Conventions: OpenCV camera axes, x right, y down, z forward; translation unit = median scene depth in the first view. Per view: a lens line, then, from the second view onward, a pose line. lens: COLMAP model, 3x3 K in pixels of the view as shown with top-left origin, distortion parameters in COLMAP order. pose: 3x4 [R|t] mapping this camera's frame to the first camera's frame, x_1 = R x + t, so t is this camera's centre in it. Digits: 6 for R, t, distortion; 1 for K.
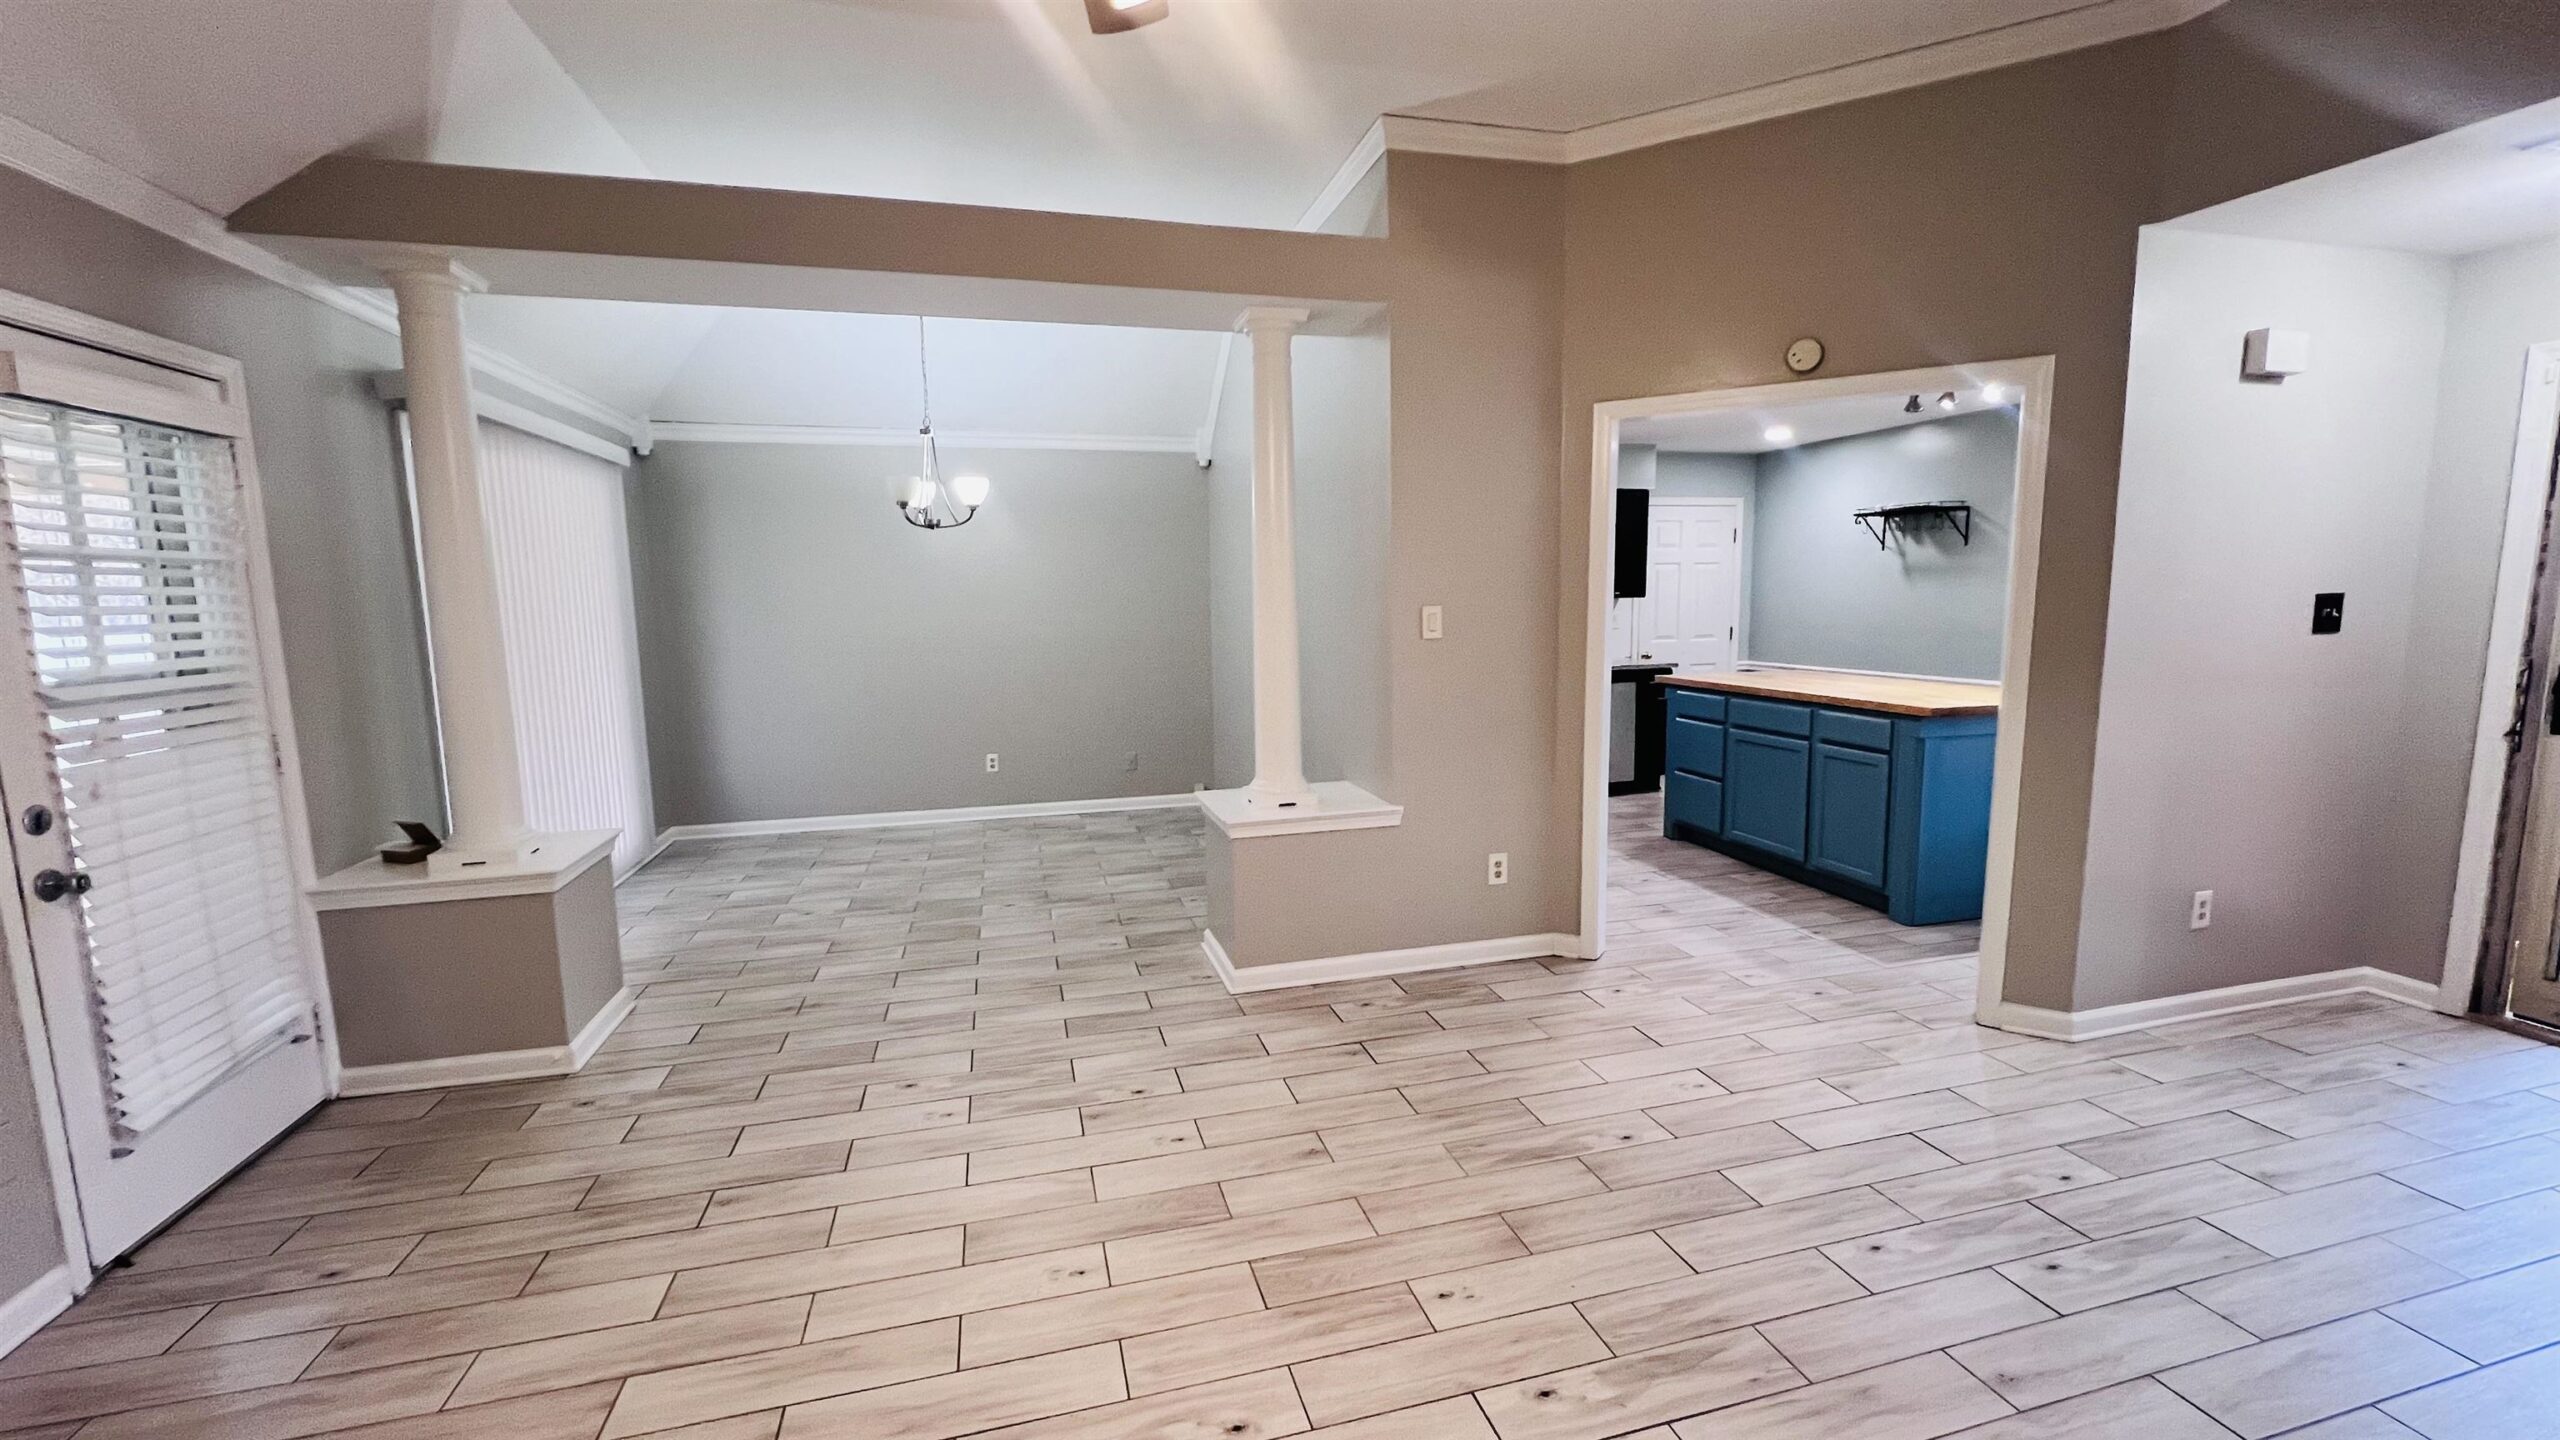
lens RADIAL K [[1018.9, 0, 1276.9], [0, 1018.9, 724.1], [0, 0, 1]] dist [-0.002000, -0.000009]
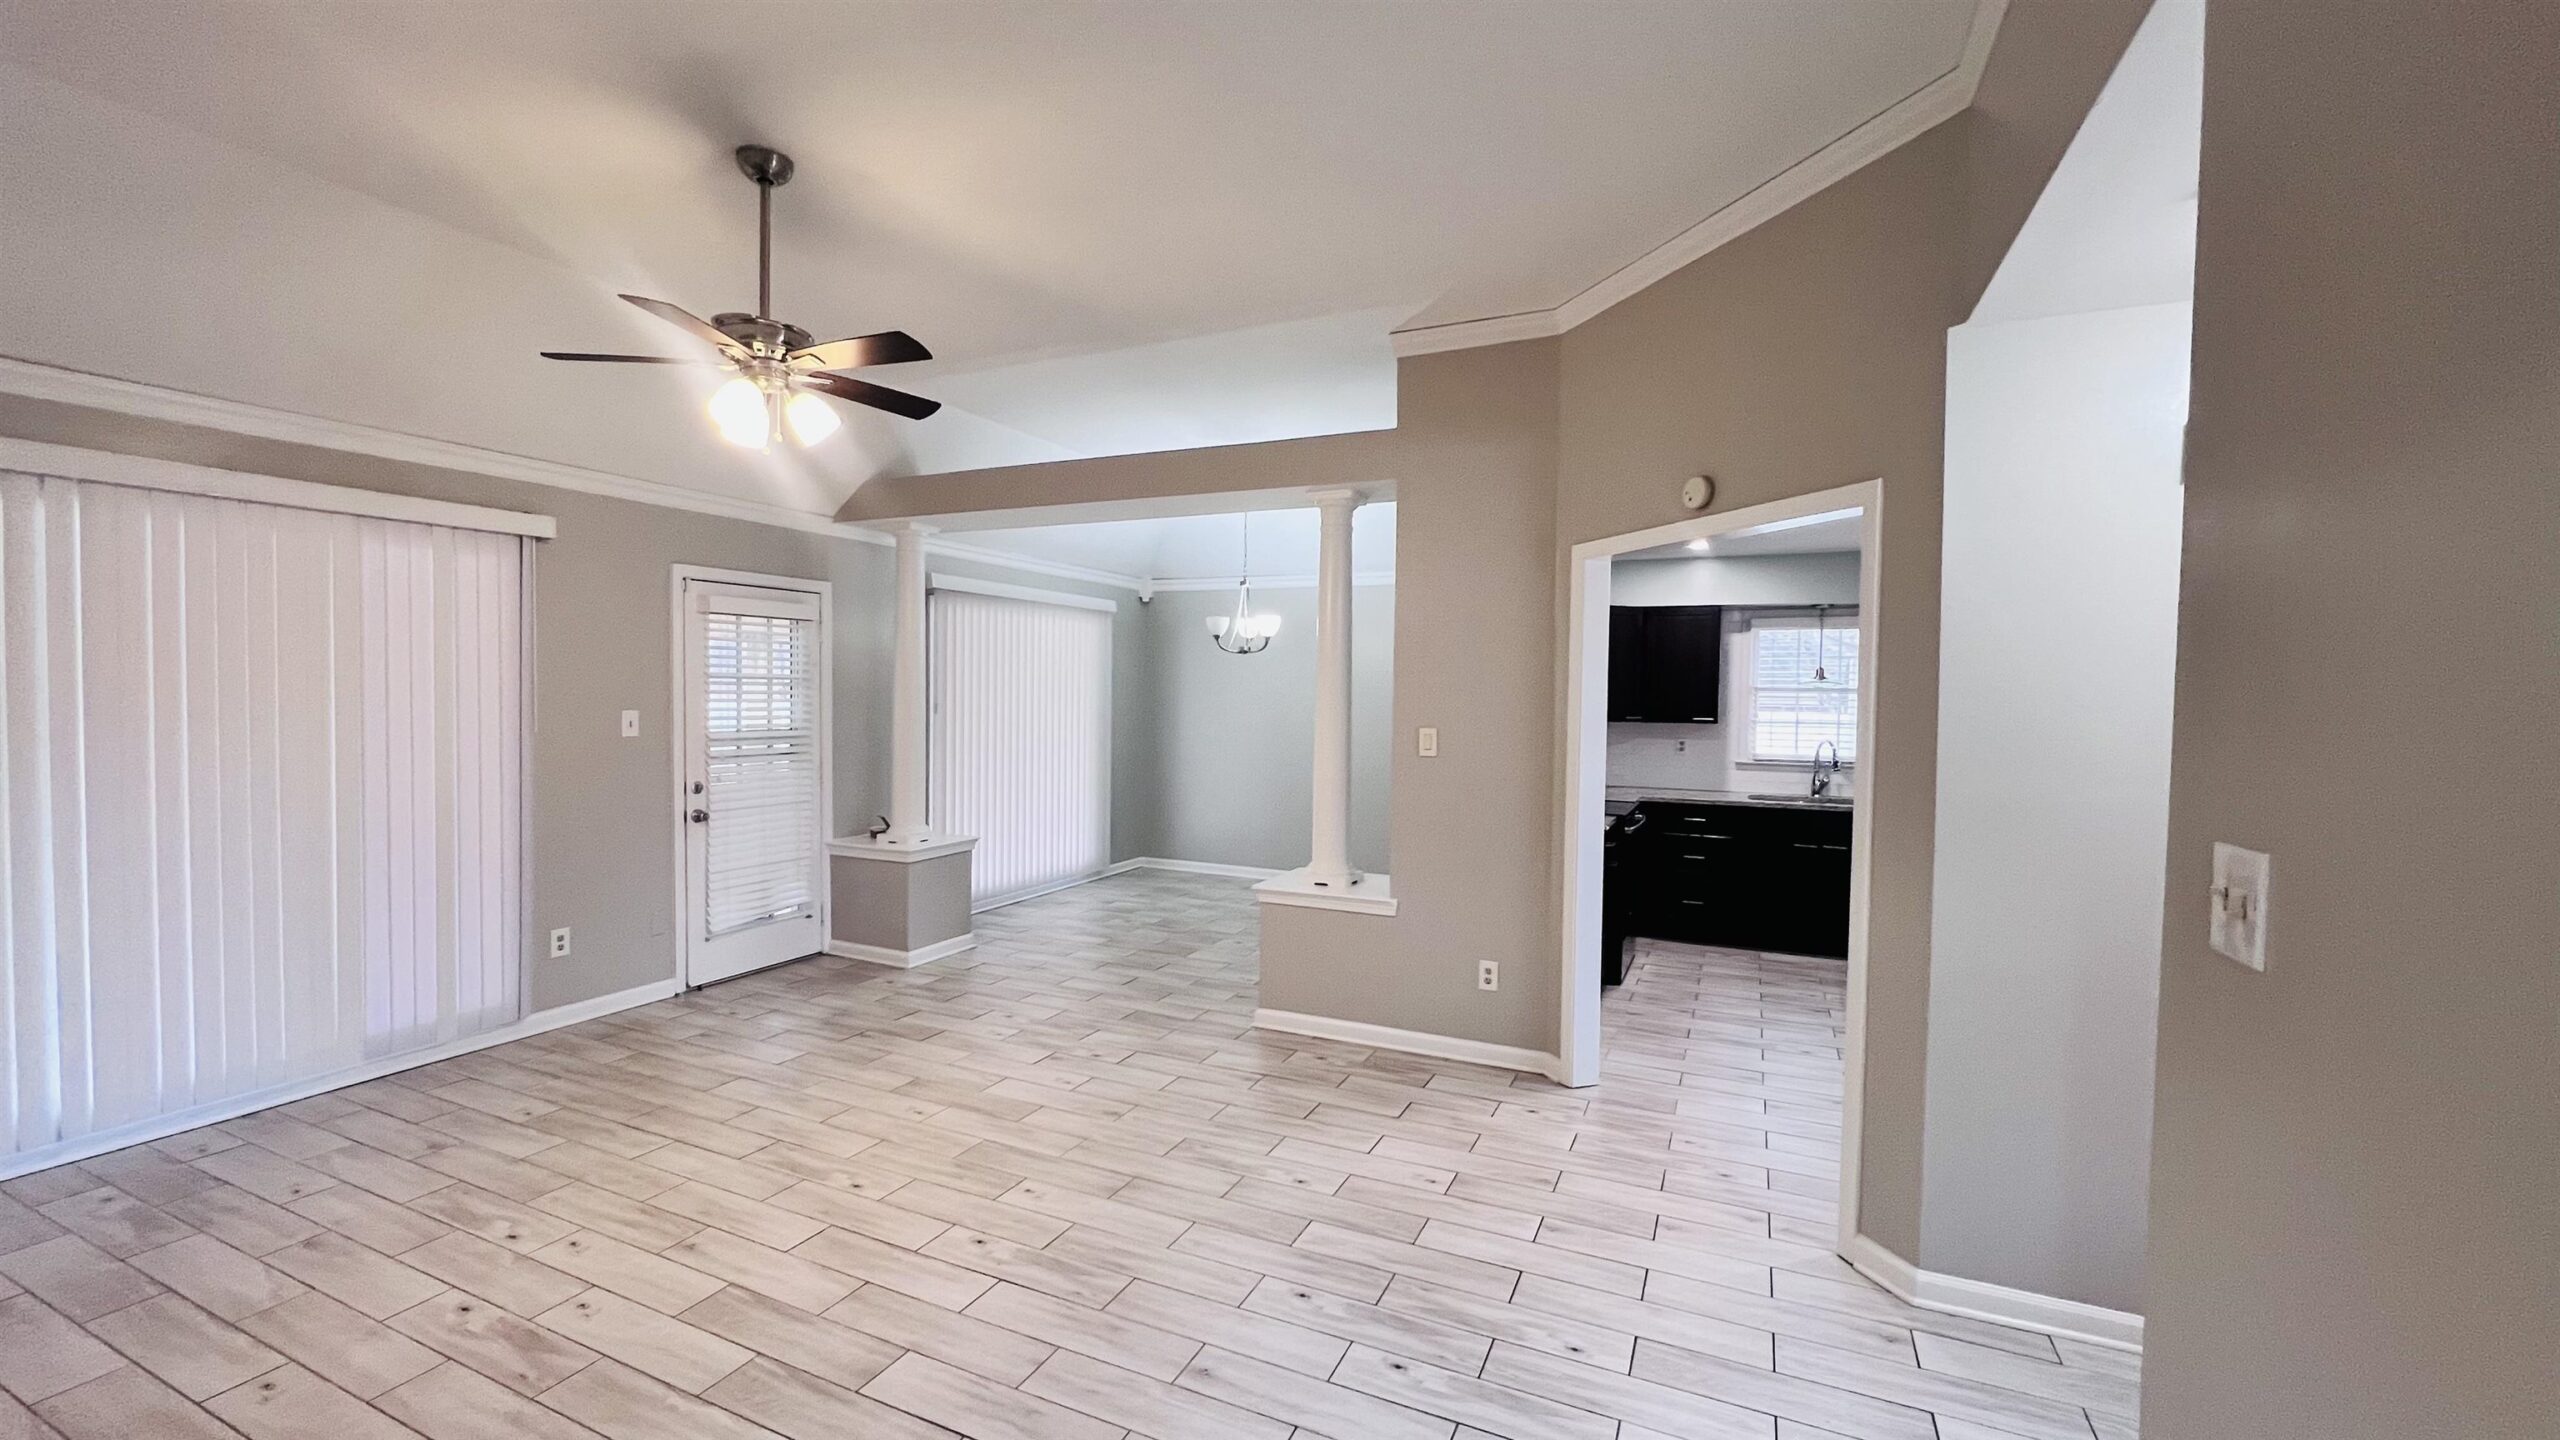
lens RADIAL K [[1024.2, 0, 1277.0], [0, 1024.2, 723.1], [0, 0, 1]] dist [-0.002253, 0.000450]
pose [[0.763510, 0.045151, -0.644216, 0.923705], [-0.108141, 0.992406, -0.058612, -0.042632], [0.636677, 0.114417, 0.762595, 0.013784]]
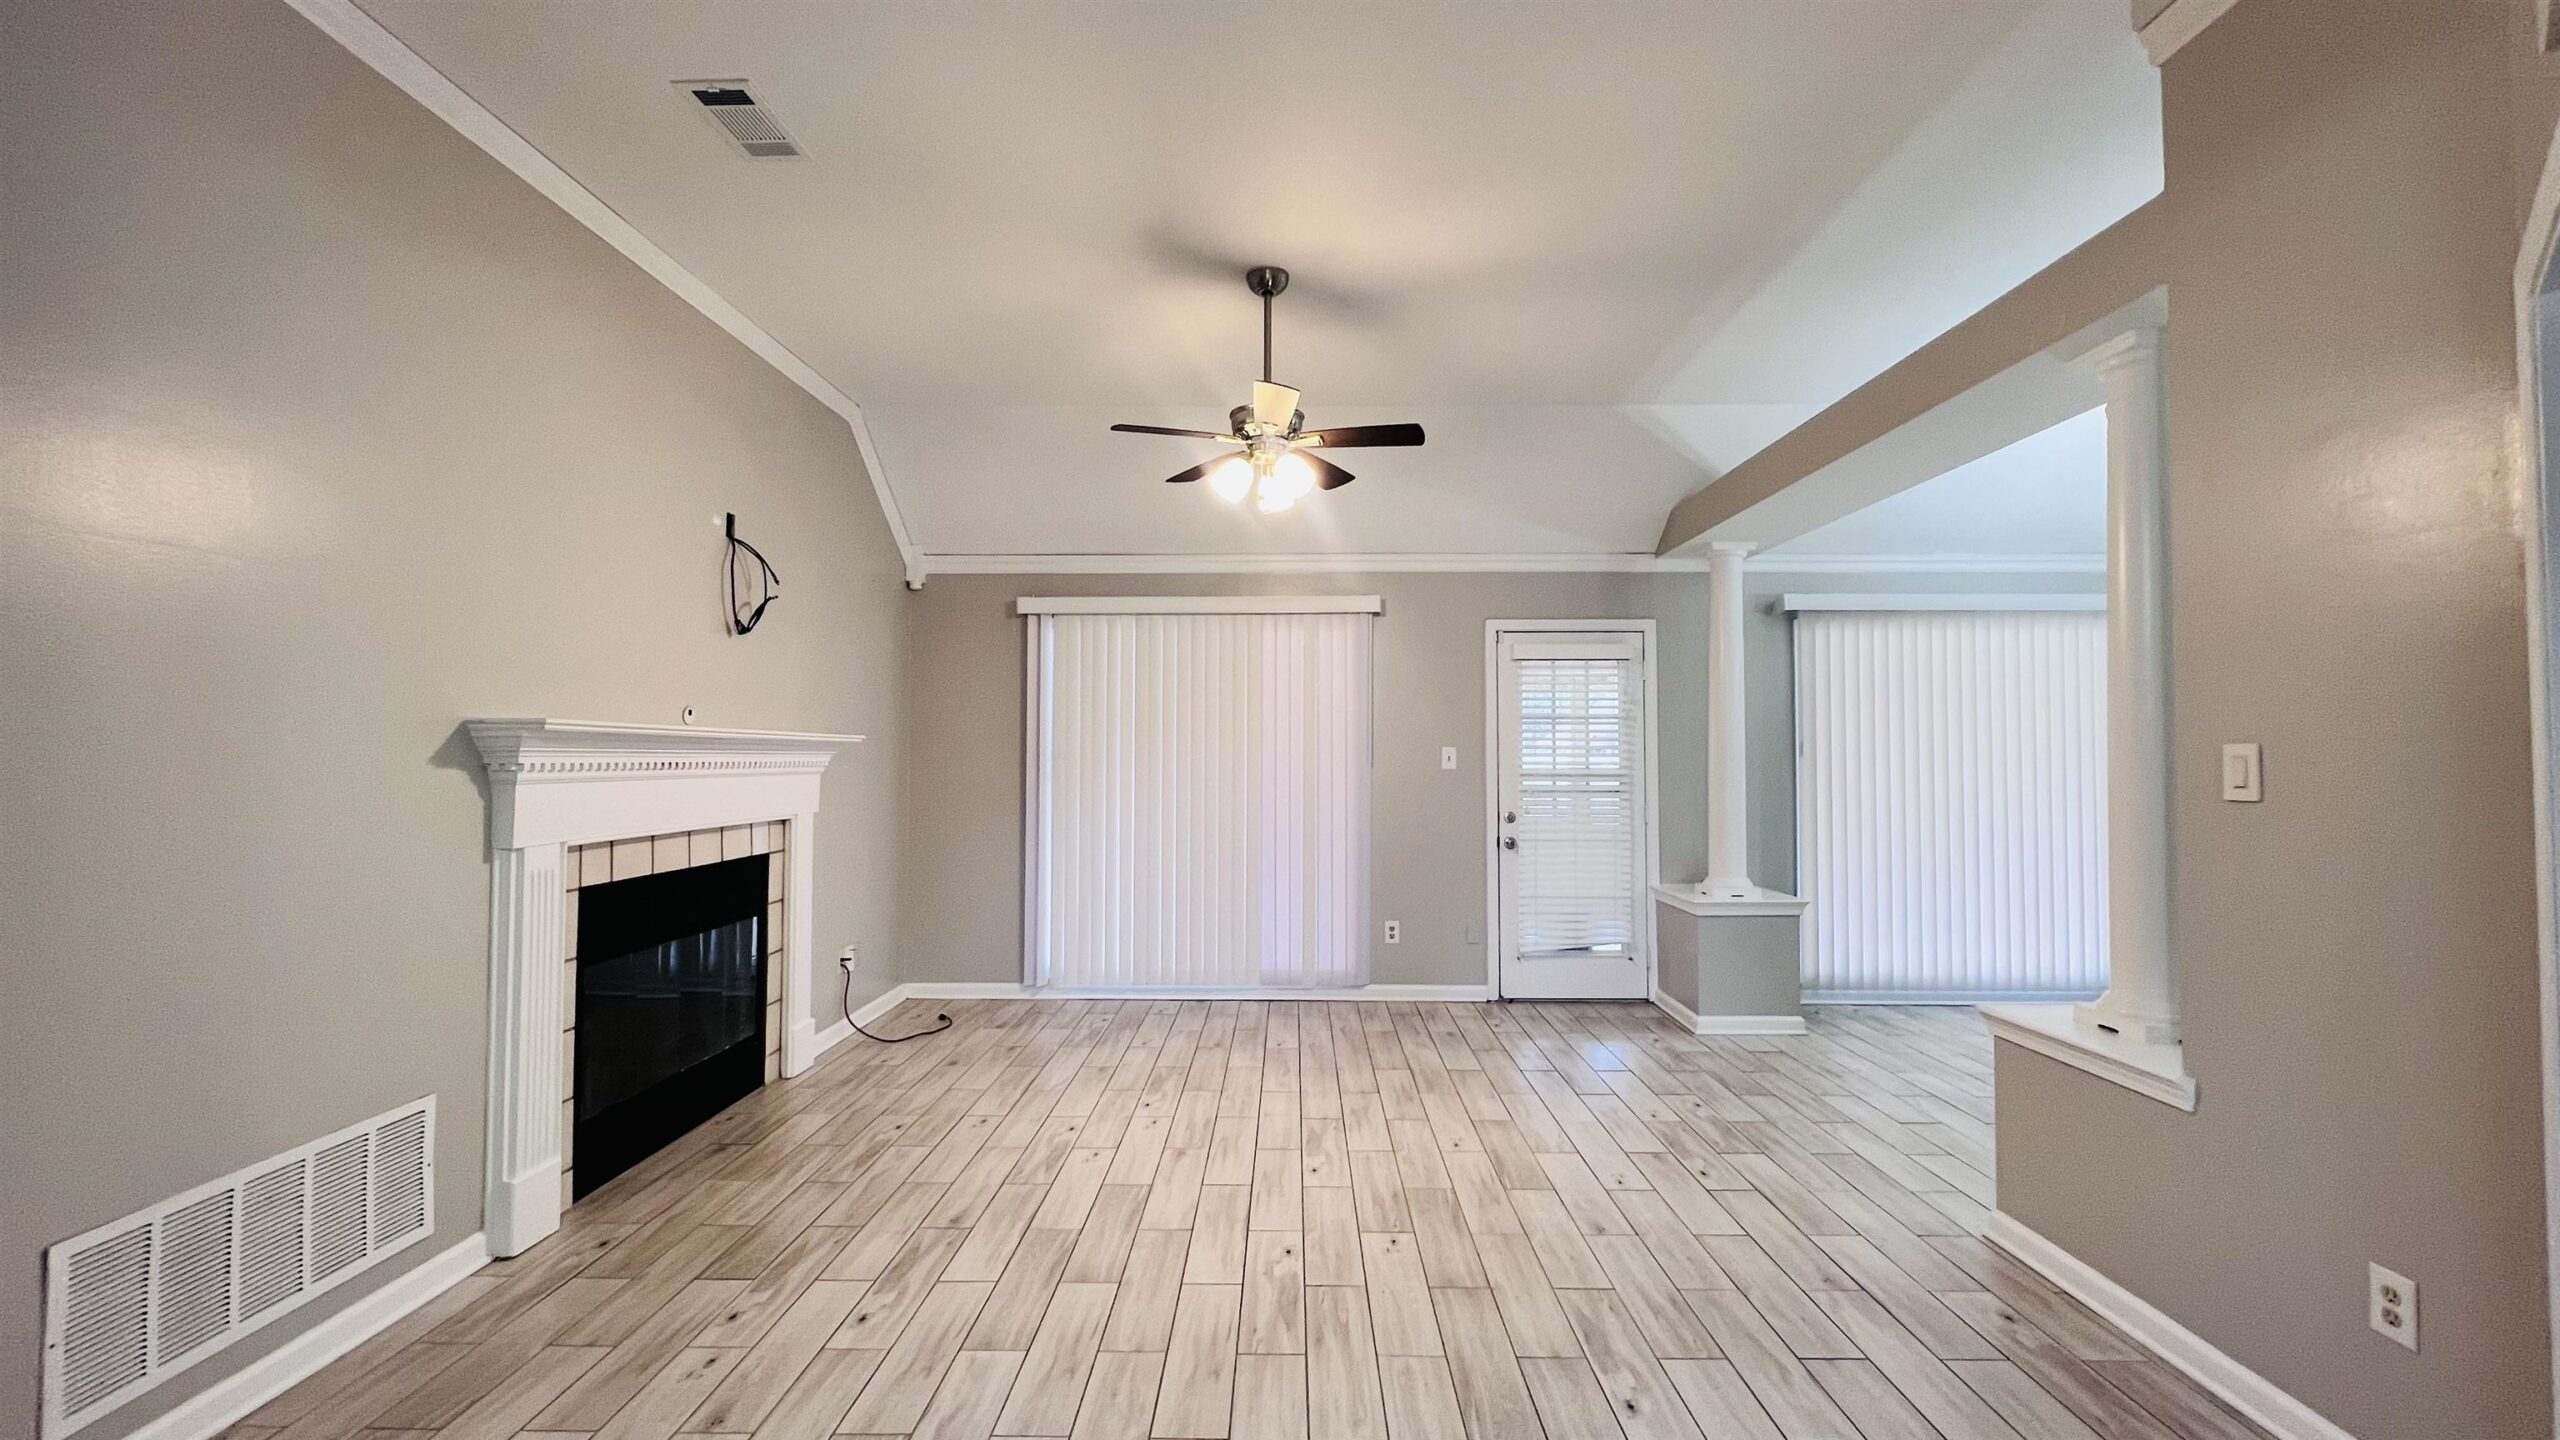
lens RADIAL K [[1024.2, 0, 1277.0], [0, 1024.2, 723.1], [0, 0, 1]] dist [-0.002253, 0.000450]
pose [[-0.279760, -0.014648, -0.959958, 1.031898], [-0.121016, 0.992447, 0.020124, -0.088841], [0.952412, 0.121800, -0.279420, 0.778000]]
